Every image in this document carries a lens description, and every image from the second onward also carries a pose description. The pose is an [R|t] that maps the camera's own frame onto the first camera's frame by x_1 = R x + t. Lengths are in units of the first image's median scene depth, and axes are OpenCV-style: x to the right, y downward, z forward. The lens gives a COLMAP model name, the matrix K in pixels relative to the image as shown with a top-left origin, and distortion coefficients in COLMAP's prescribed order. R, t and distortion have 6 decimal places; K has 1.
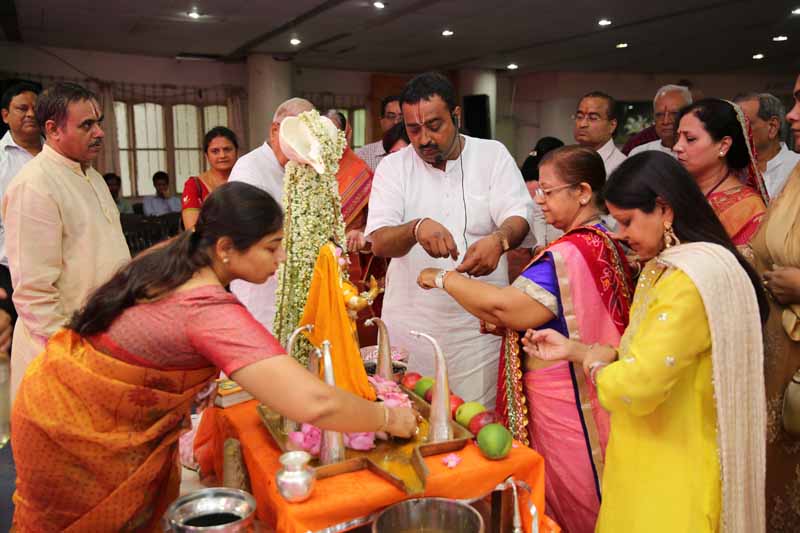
lens RADIAL K [[712.0, 0, 400.0], [0, 712.0, 272.0], [0, 0, 1]] dist [-0.027279, 0.064156]
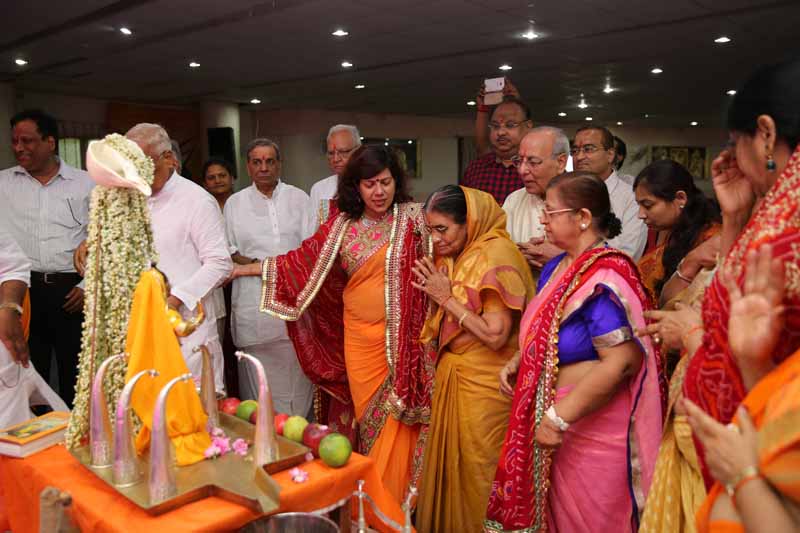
lens RADIAL K [[699.5, 0, 399.8], [0, 699.5, 271.6], [0, 0, 1]] dist [-0.039477, 0.084998]
pose [[0.932429, -0.036621, 0.359493, -0.111560], [0.052467, 0.998029, -0.034420, 0.011143], [-0.357524, 0.050956, 0.932513, -0.006315]]
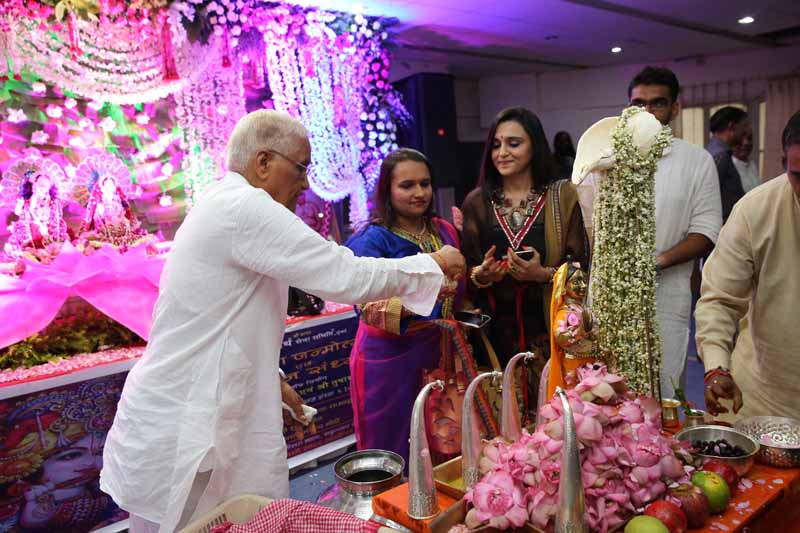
lens RADIAL K [[633.7, 0, 393.0], [0, 633.7, 275.5], [0, 0, 1]] dist [-0.069883, 0.087473]
pose [[0.240840, 0.136983, -0.960850, 0.526175], [-0.101381, 0.988125, 0.115460, -0.083690], [0.965255, 0.069605, 0.251867, 0.536911]]
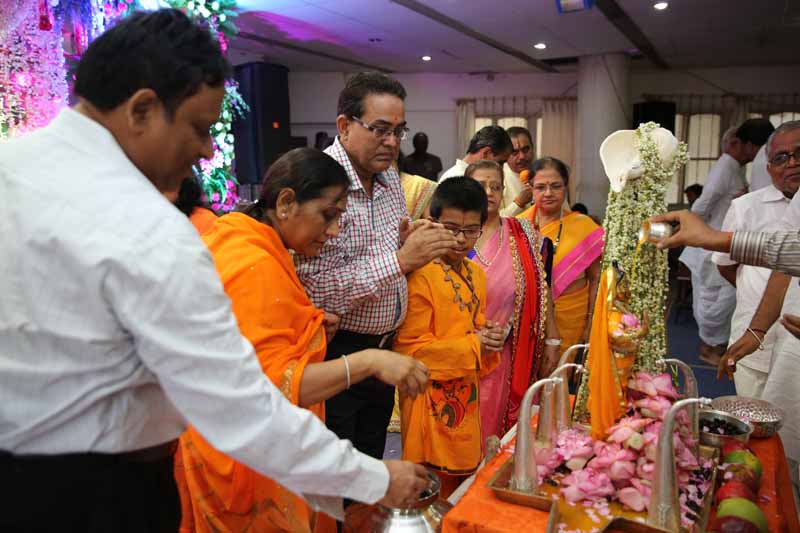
lens RADIAL K [[633.7, 0, 399.6], [0, 633.7, 269.8], [0, 0, 1]] dist [-0.069883, 0.087473]
pose [[0.580072, 0.131506, -0.803880, 0.352186], [-0.127210, 0.989398, 0.070061, -0.053378], [0.804571, 0.061621, 0.590651, 0.267245]]
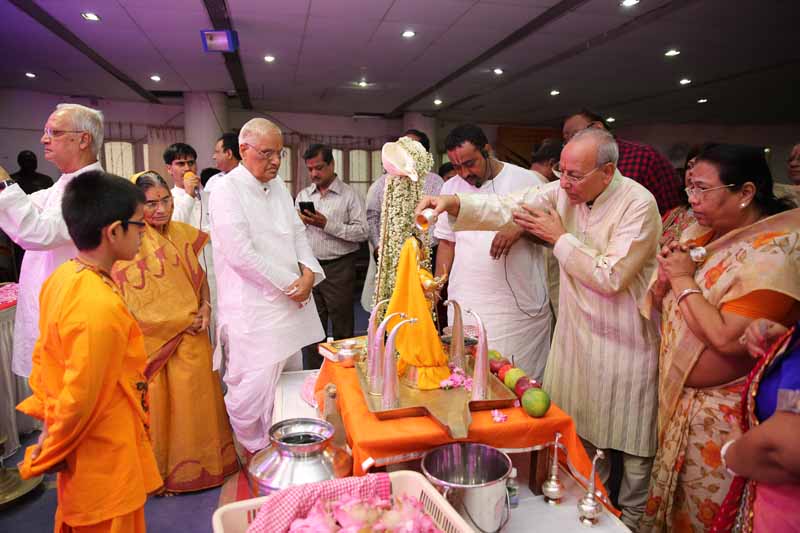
lens RADIAL K [[542.7, 0, 401.0], [0, 542.7, 267.4], [0, 0, 1]] dist [-0.102816, 0.072141]
pose [[0.974548, 0.038418, -0.220861, 0.086900], [-0.043311, 0.998911, -0.017352, 0.027003], [0.219954, 0.026477, 0.975151, 0.044992]]
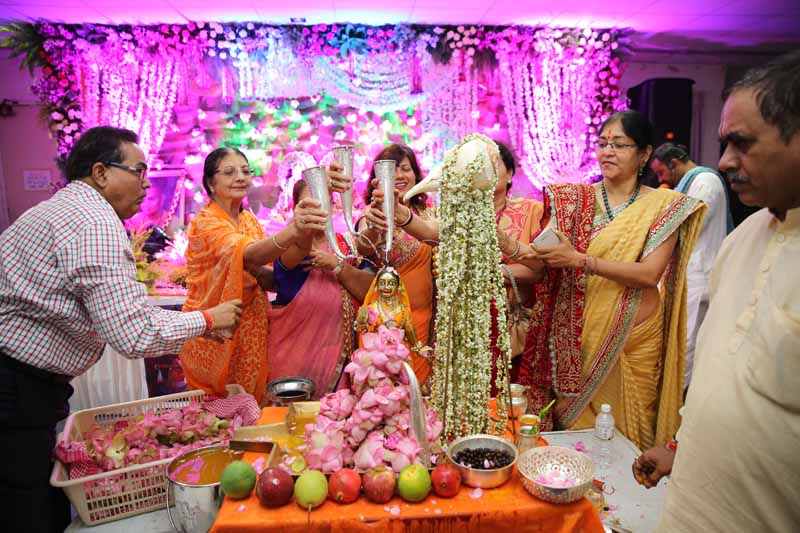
lens RADIAL K [[542.7, 0, 396.6], [0, 542.7, 263.2], [0, 0, 1]] dist [-0.102816, 0.072141]
pose [[-0.357063, 0.158482, -0.920537, 0.570329], [-0.141007, 0.965063, 0.220842, -0.205831], [0.923376, 0.208657, -0.322241, 1.157812]]
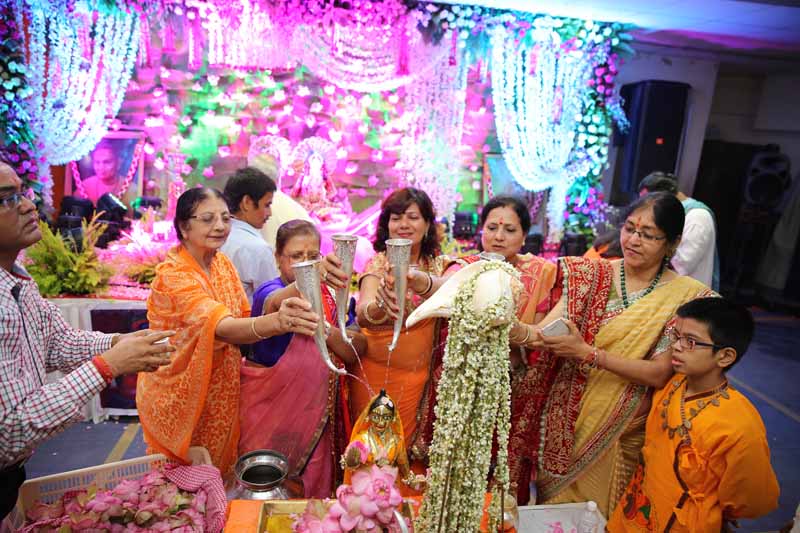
lens RADIAL K [[542.7, 0, 397.5], [0, 542.7, 266.1], [0, 0, 1]] dist [-0.102816, 0.072141]
pose [[-0.300666, 0.234644, -0.924414, 0.454928], [-0.222343, 0.925310, 0.307189, -0.364704], [0.927450, 0.297899, -0.226038, 1.026811]]
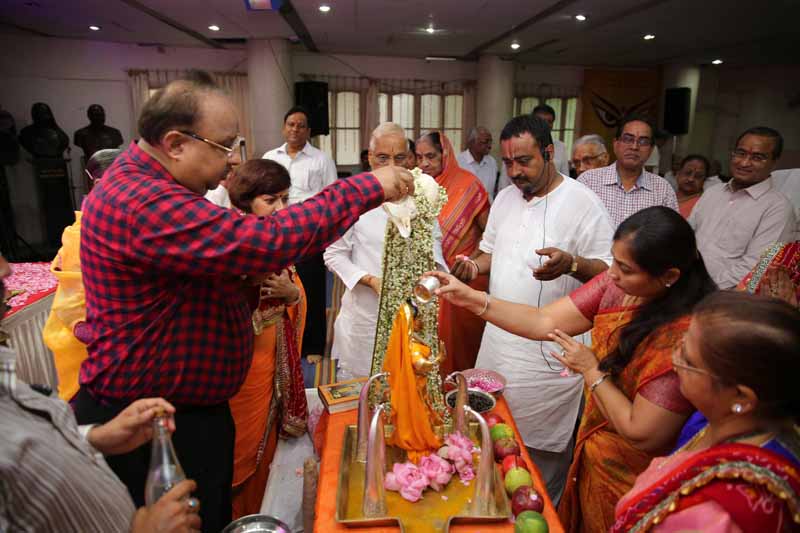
lens RADIAL K [[542.7, 0, 399.0], [0, 542.7, 272.8], [0, 0, 1]] dist [-0.102816, 0.072141]
pose [[0.928132, 0.117269, -0.353296, 0.152971], [-0.077733, 0.989215, 0.124140, -0.166507], [0.364044, -0.087756, 0.927238, 0.219910]]
